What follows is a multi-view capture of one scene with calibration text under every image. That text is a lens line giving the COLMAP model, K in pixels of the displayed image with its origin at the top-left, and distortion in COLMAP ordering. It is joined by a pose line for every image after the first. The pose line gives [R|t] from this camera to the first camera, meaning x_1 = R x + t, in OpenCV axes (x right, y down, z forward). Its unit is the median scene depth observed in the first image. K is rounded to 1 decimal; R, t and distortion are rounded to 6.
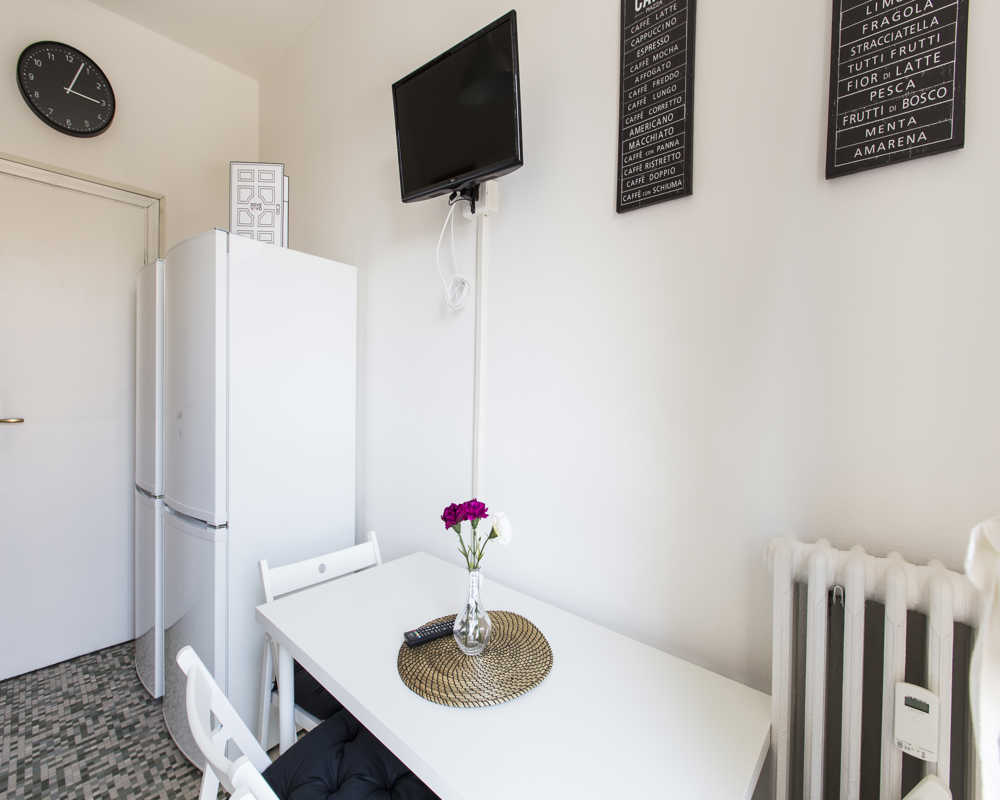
lens RADIAL K [[442.8, 0, 499.1], [0, 442.8, 393.4], [0, 0, 1]] dist [0.001000, 0.000348]
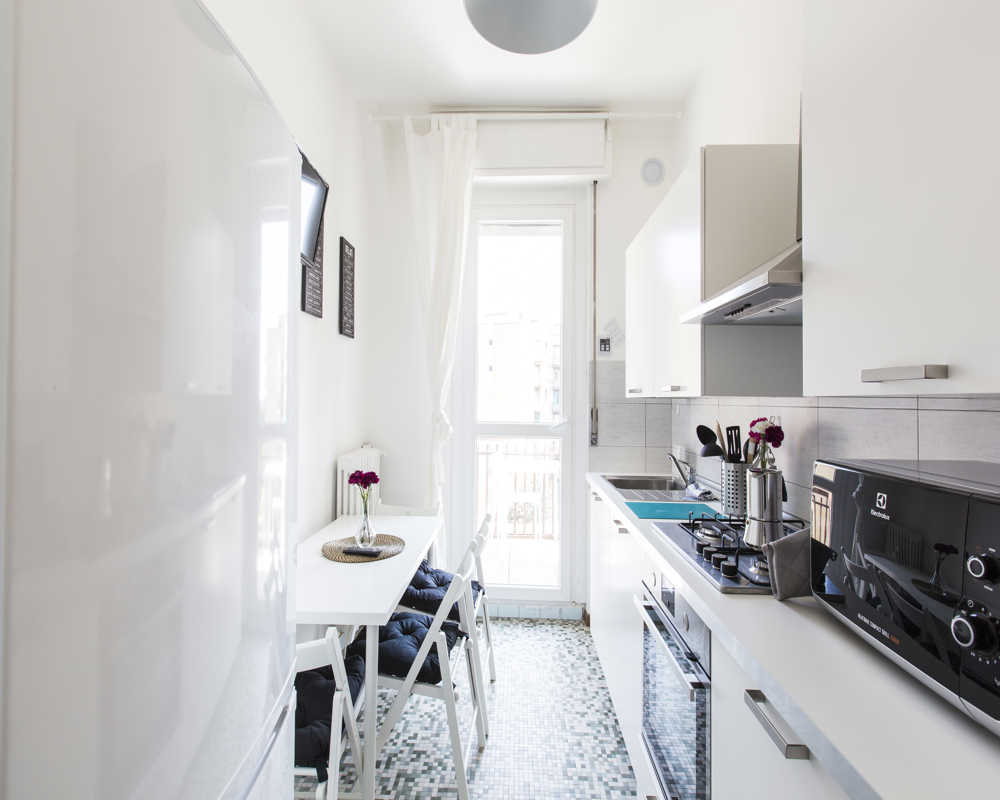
lens RADIAL K [[442.8, 0, 499.1], [0, 442.8, 393.4], [0, 0, 1]] dist [0.001000, 0.000348]
pose [[-0.624169, -0.001768, 0.781287, -1.837257], [-0.004918, 0.999987, -0.001666, -0.072034], [-0.781274, -0.004882, -0.624169, 1.660279]]
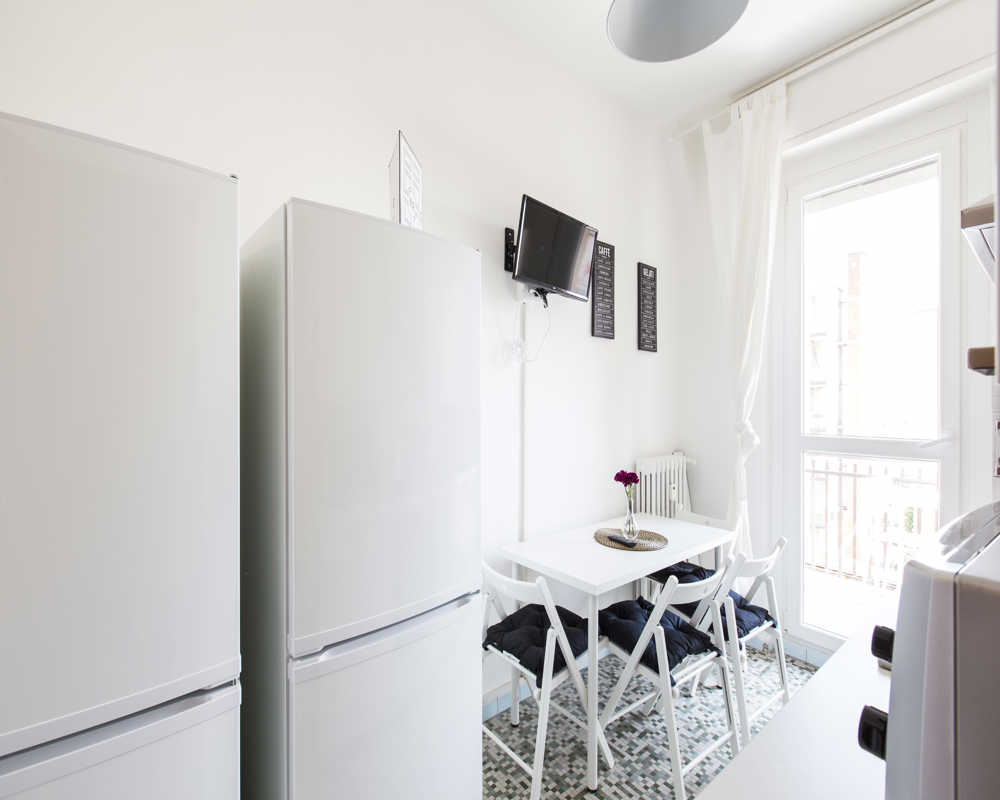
lens RADIAL K [[446.1, 0, 513.1], [0, 446.1, 406.6], [0, 0, 1]] dist [-0.000434, -0.000039]
pose [[0.181737, -0.005059, 0.983334, -2.223153], [0.012033, 0.999923, 0.002921, -0.068295], [-0.983274, 0.011302, 0.181784, 1.089581]]
